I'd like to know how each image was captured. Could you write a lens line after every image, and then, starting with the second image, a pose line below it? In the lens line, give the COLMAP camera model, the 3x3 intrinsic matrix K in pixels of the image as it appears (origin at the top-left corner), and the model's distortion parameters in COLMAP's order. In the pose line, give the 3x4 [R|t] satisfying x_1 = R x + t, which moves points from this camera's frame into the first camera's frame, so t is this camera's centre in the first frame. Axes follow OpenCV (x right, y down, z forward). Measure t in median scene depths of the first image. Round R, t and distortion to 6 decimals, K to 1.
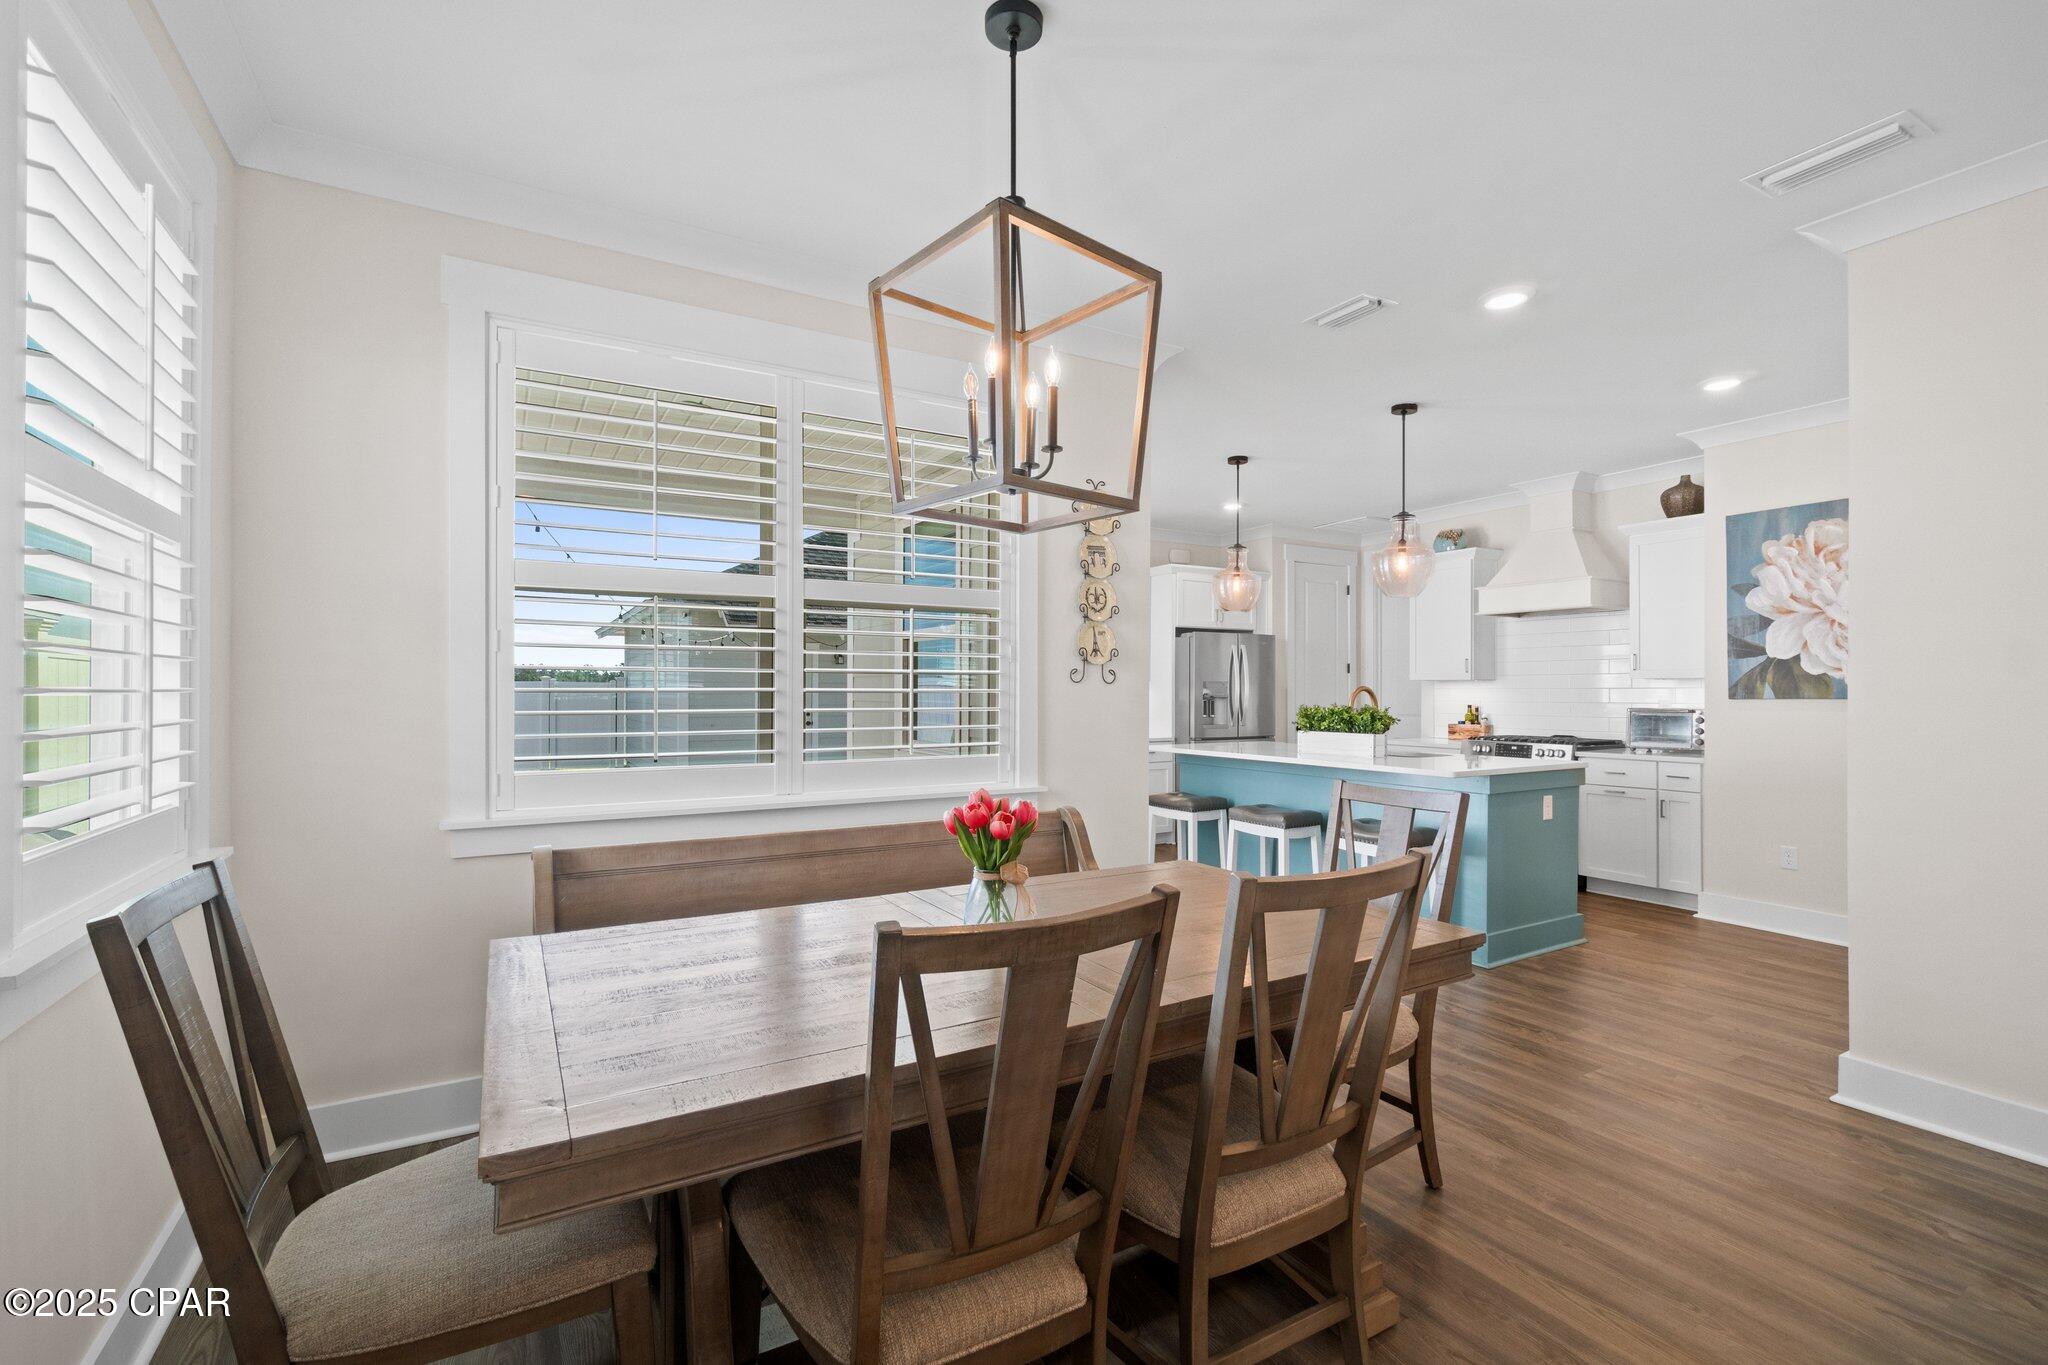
lens RADIAL K [[894.7, 0, 1024.5], [0, 894.7, 694.9], [0, 0, 1]] dist [0.001135, 0.000298]
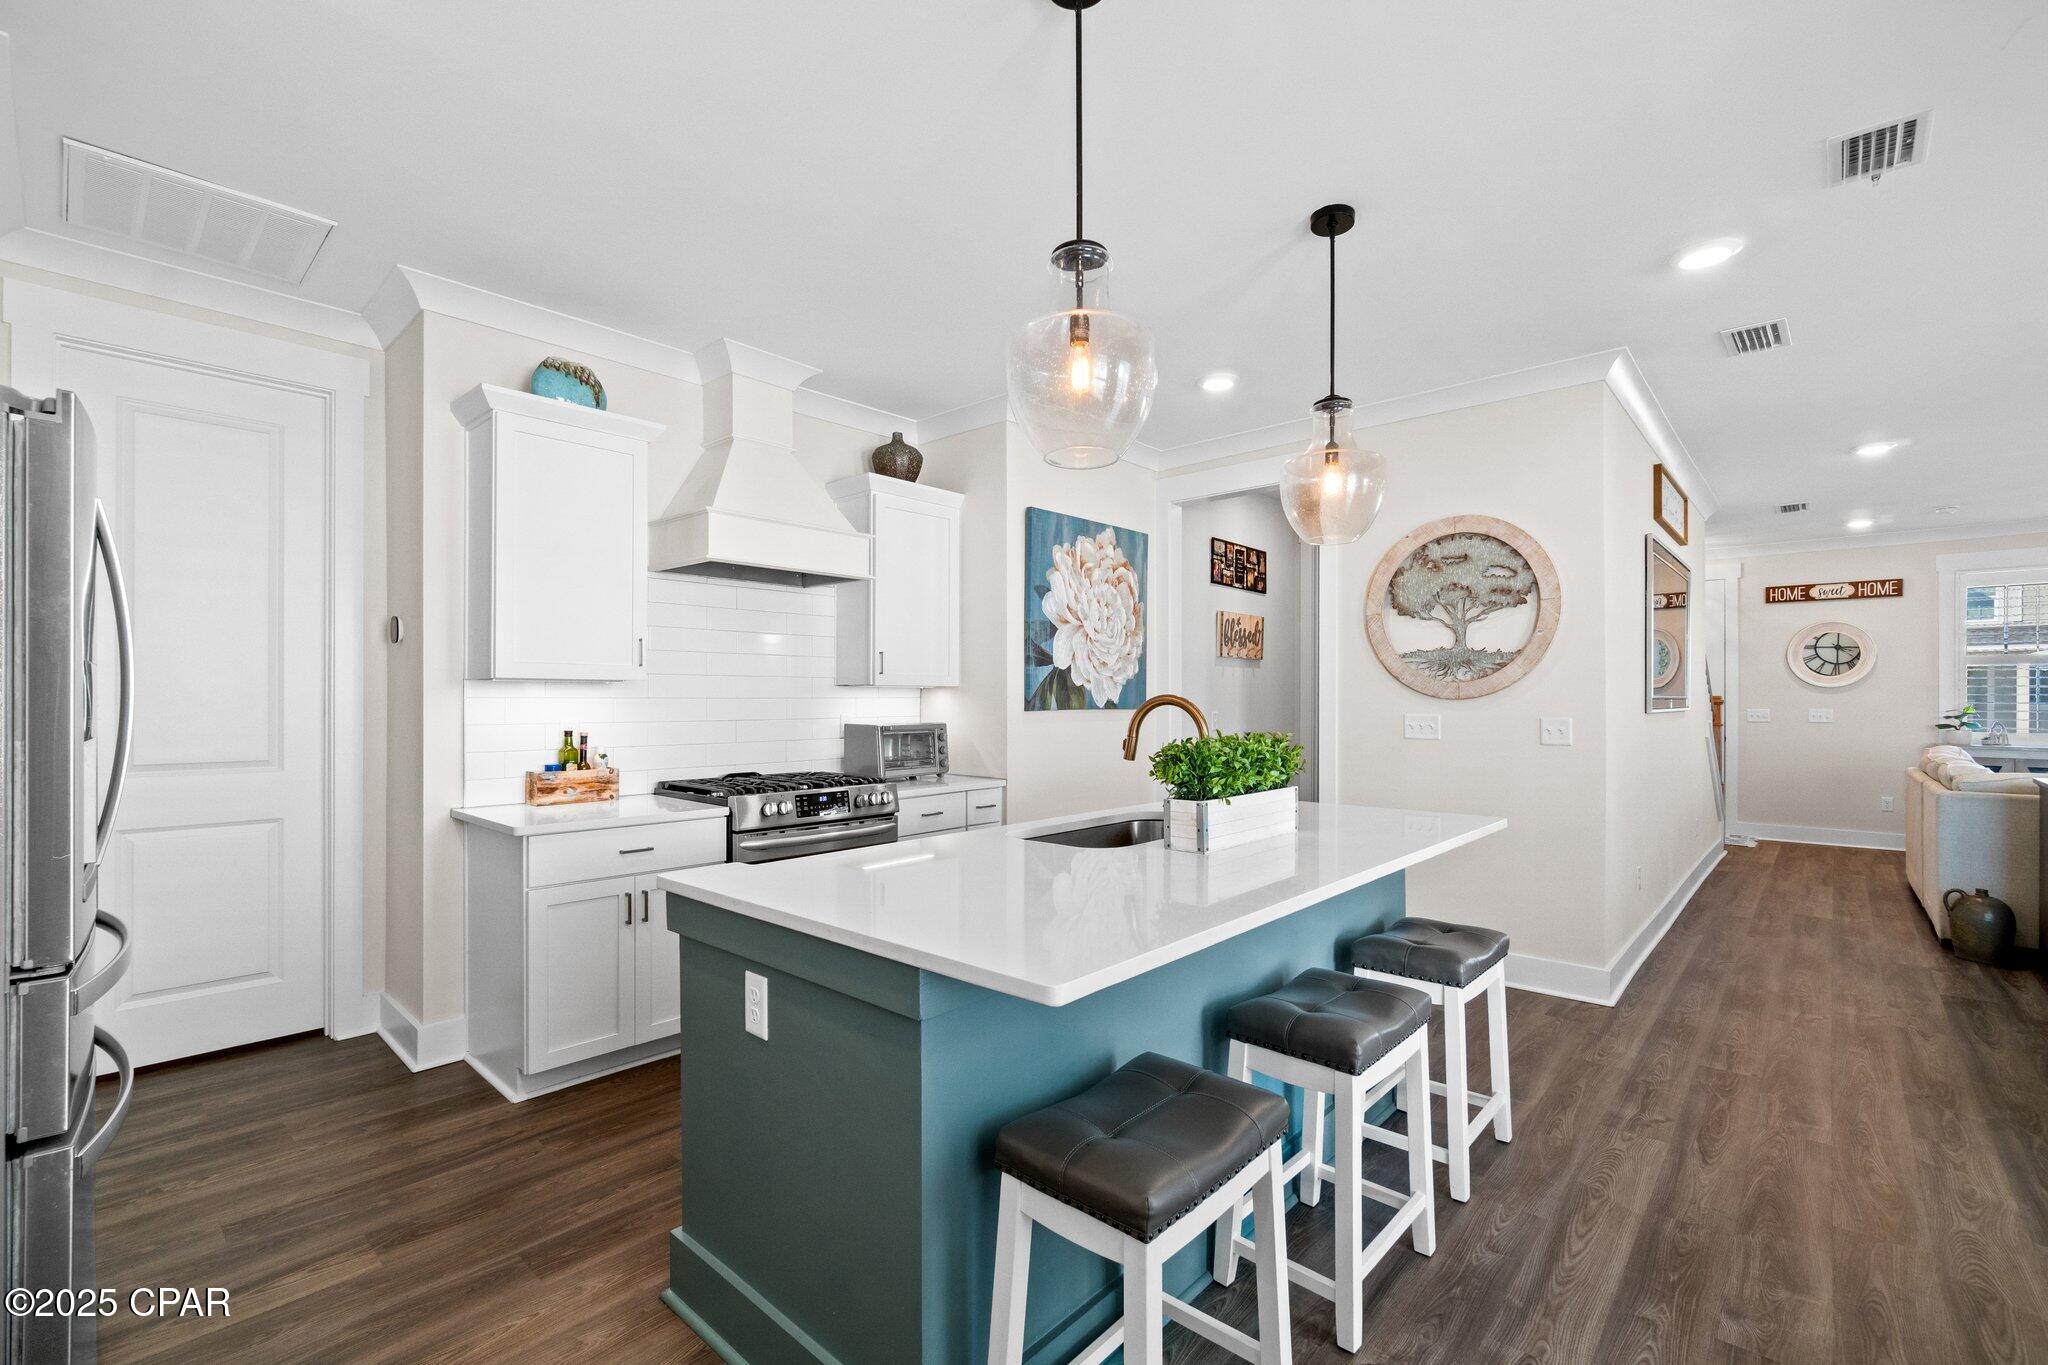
lens RADIAL K [[894.7, 0, 1024.5], [0, 894.7, 694.9], [0, 0, 1]] dist [0.001135, 0.000298]
pose [[-0.295745, 0.009318, 0.955222, -0.071860], [0.006841, 0.999947, -0.007636, -0.004810], [-0.955243, 0.004276, -0.295793, 1.328262]]
